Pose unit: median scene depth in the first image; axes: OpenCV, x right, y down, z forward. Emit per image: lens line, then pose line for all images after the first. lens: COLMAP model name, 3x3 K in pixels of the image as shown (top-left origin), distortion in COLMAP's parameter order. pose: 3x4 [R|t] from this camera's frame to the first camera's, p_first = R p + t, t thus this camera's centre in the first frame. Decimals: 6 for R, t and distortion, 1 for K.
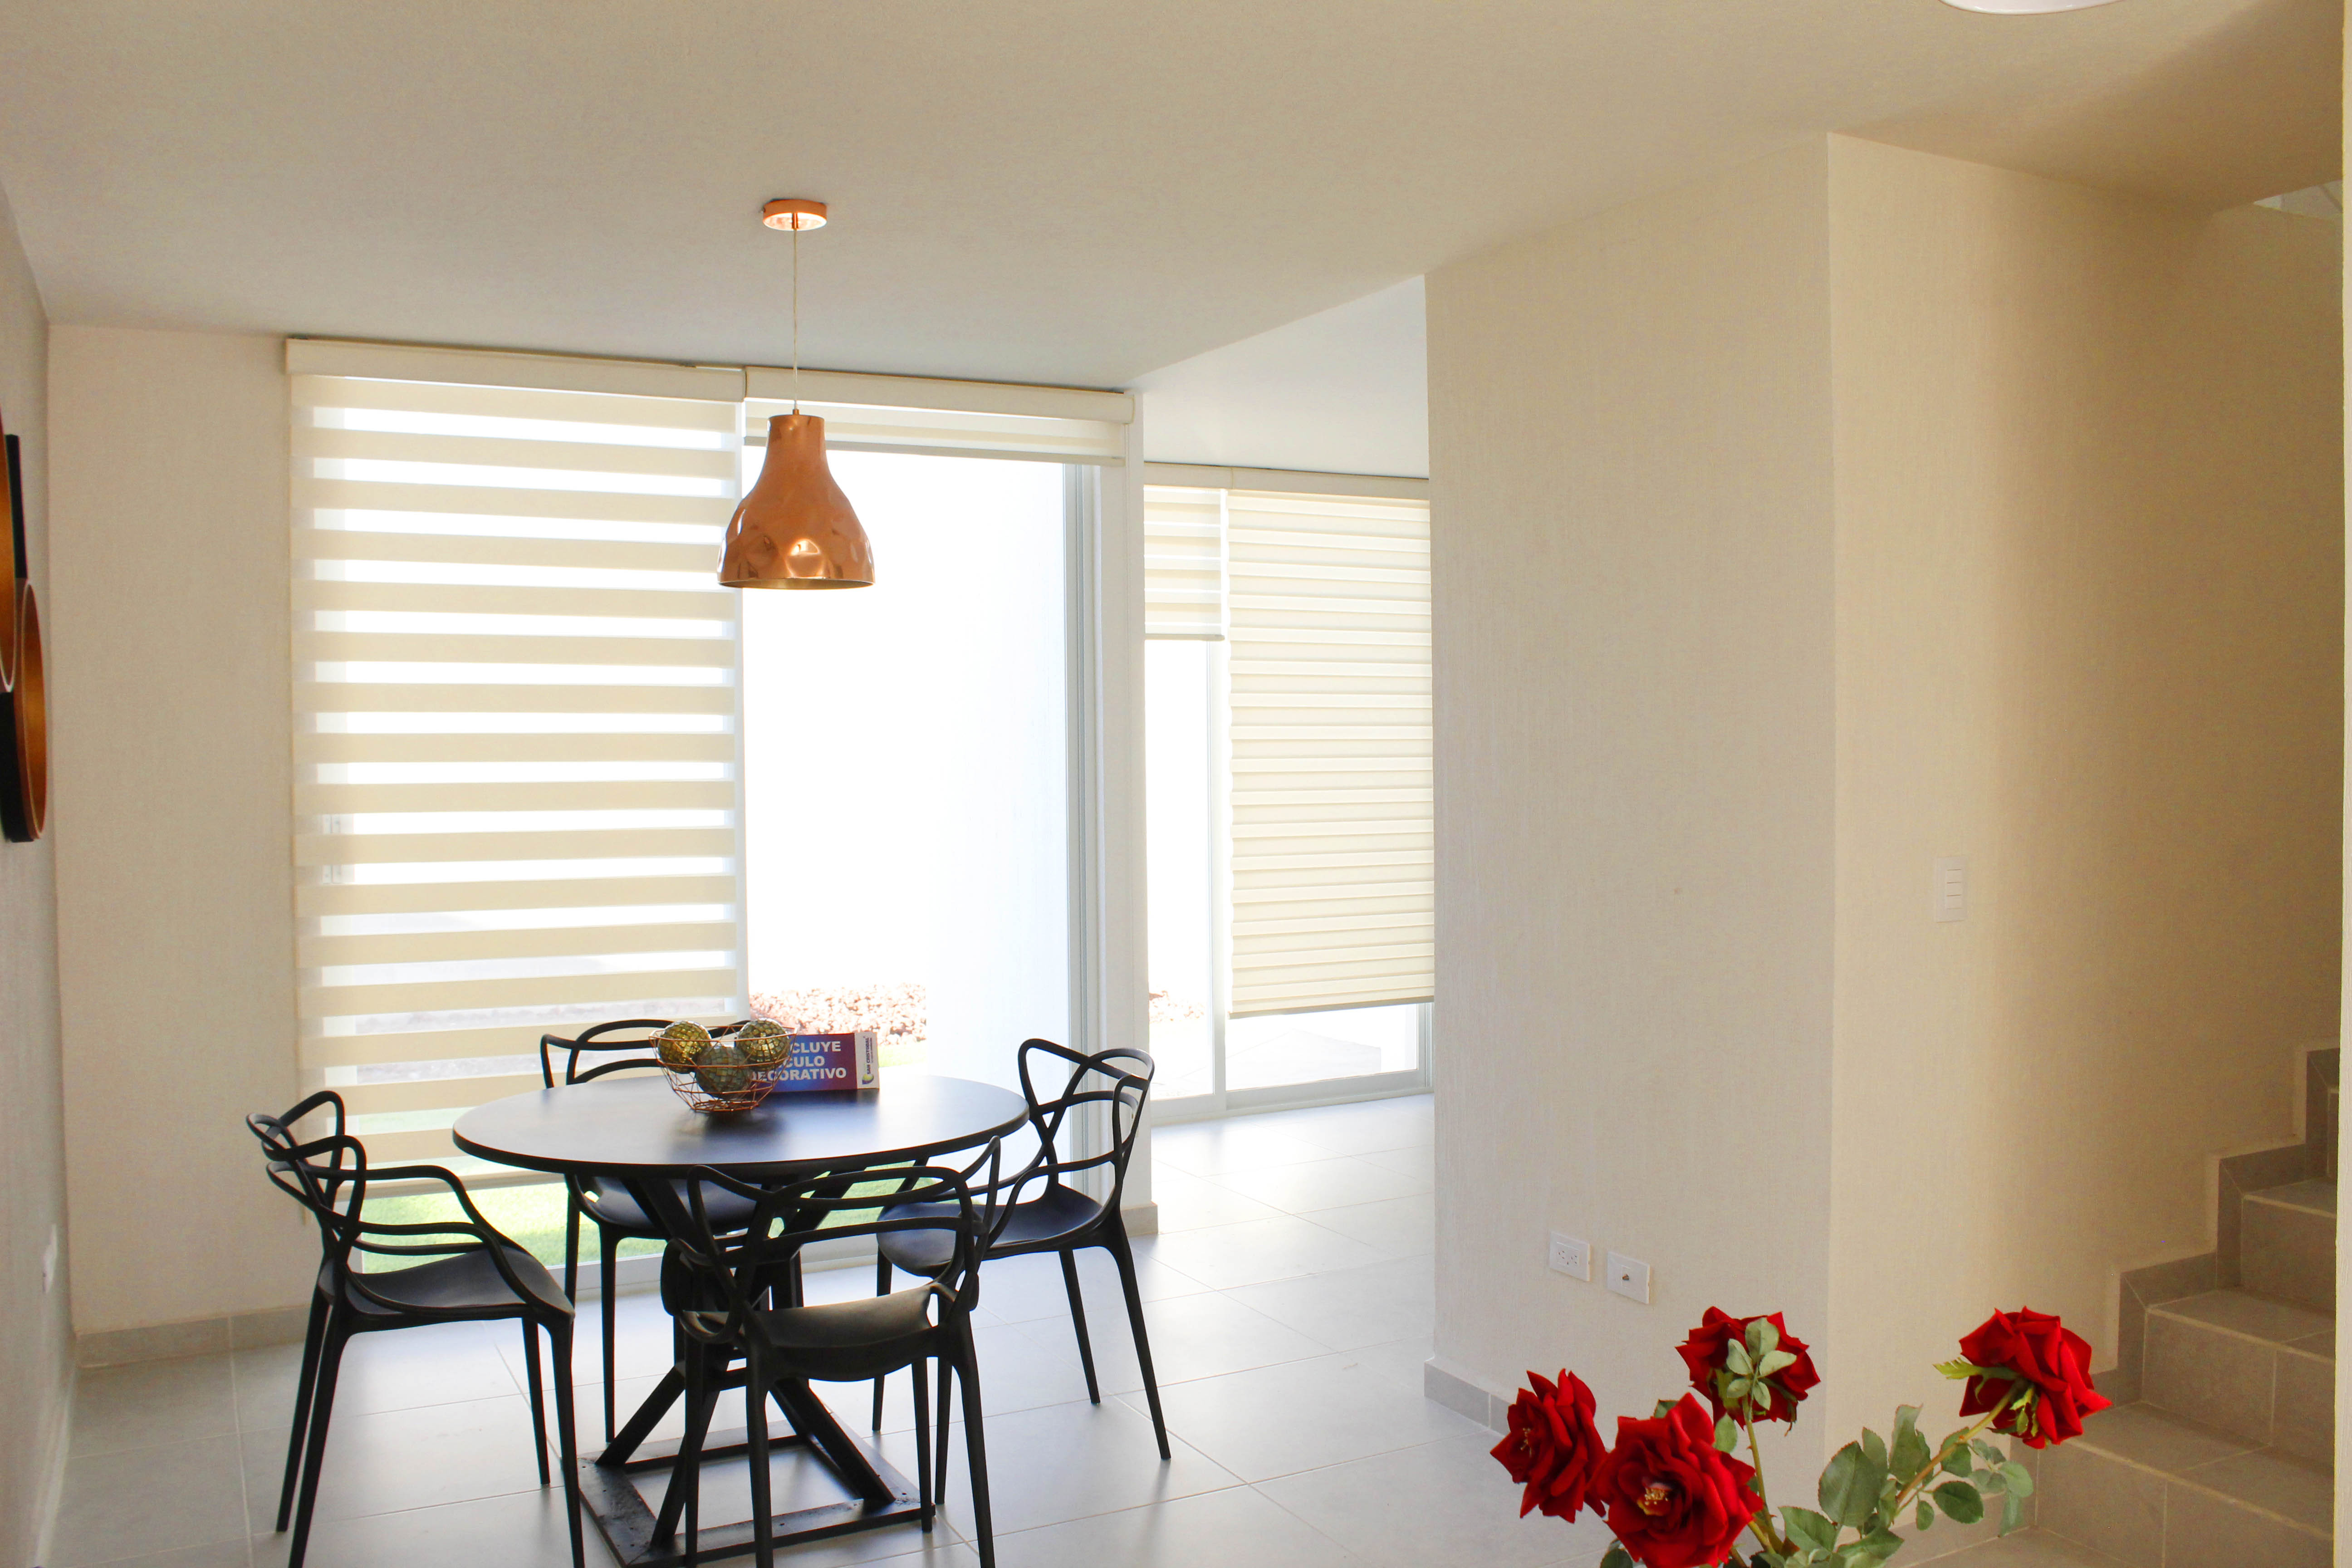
lens RADIAL K [[1944.3, 0, 1156.1], [0, 1944.3, 798.8], [0, 0, 1]] dist [-0.160068, 0.138436]
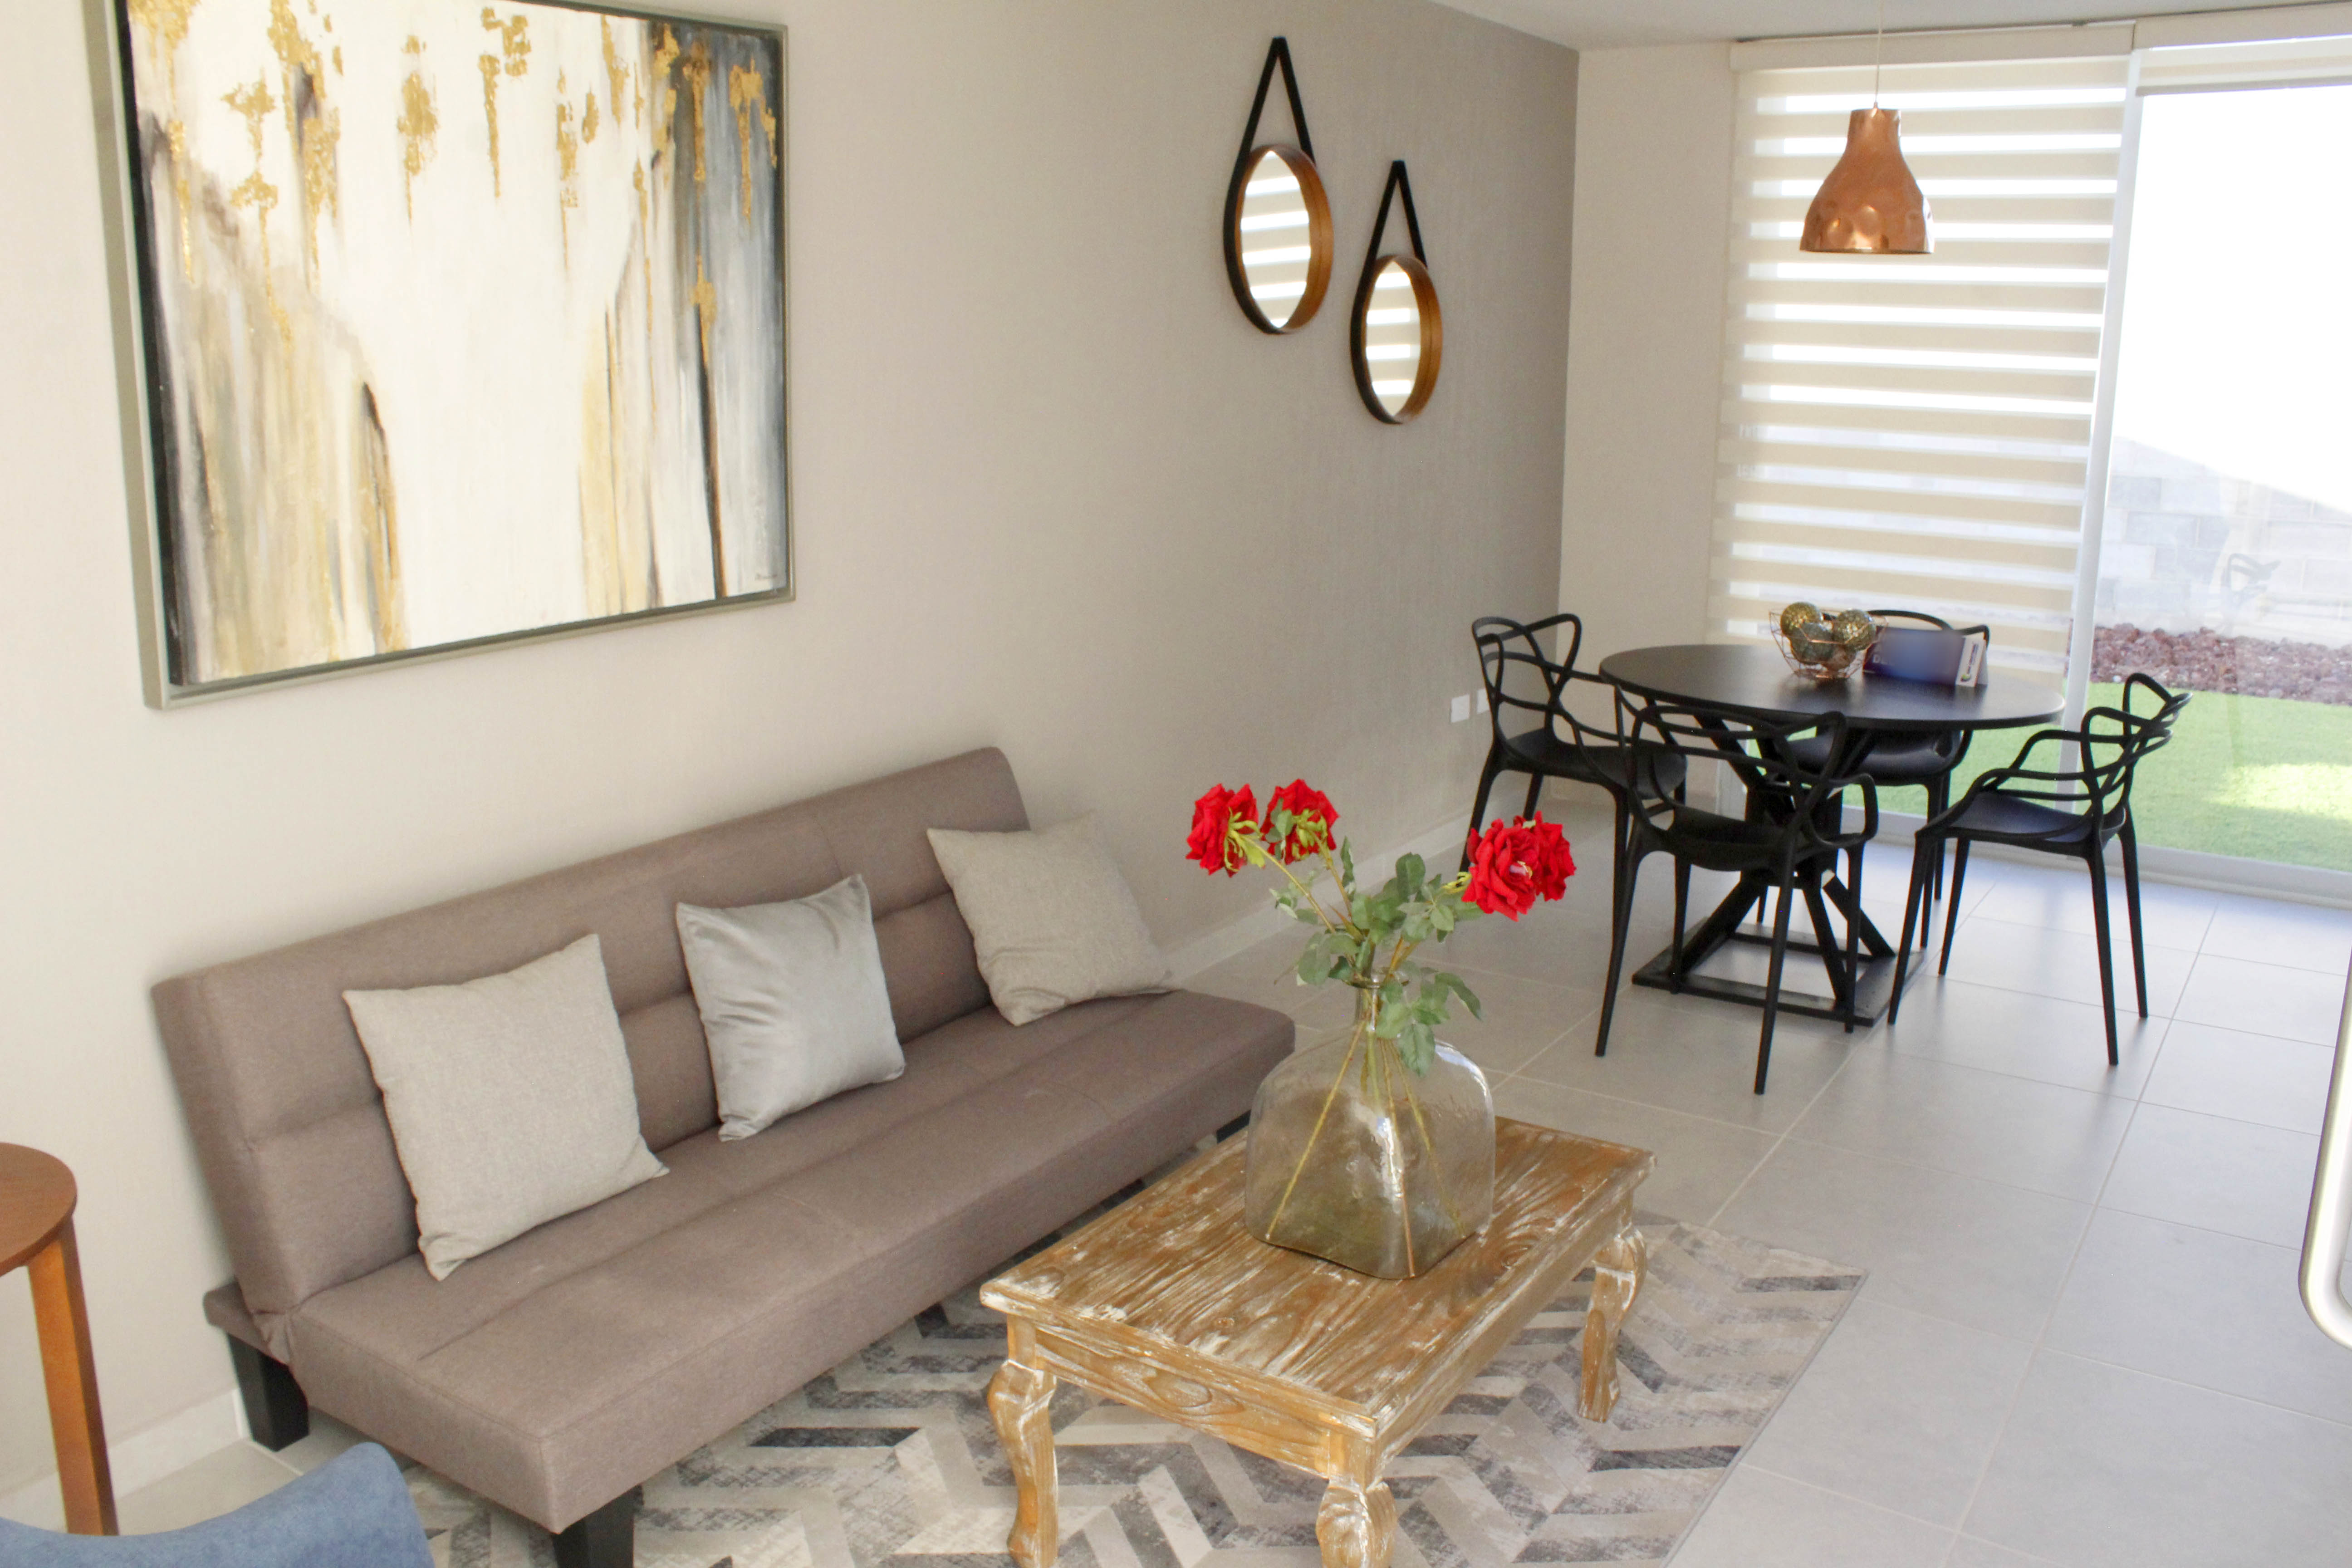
lens RADIAL K [[1968.8, 0, 1176.0], [0, 1968.8, 784.0], [0, 0, 1]] dist [-0.171351, 0.154640]
pose [[0.485037, 0.205679, -0.849962, 0.549121], [-0.038250, 0.976007, 0.214352, -0.019602], [0.873657, -0.071457, 0.481267, 0.016666]]
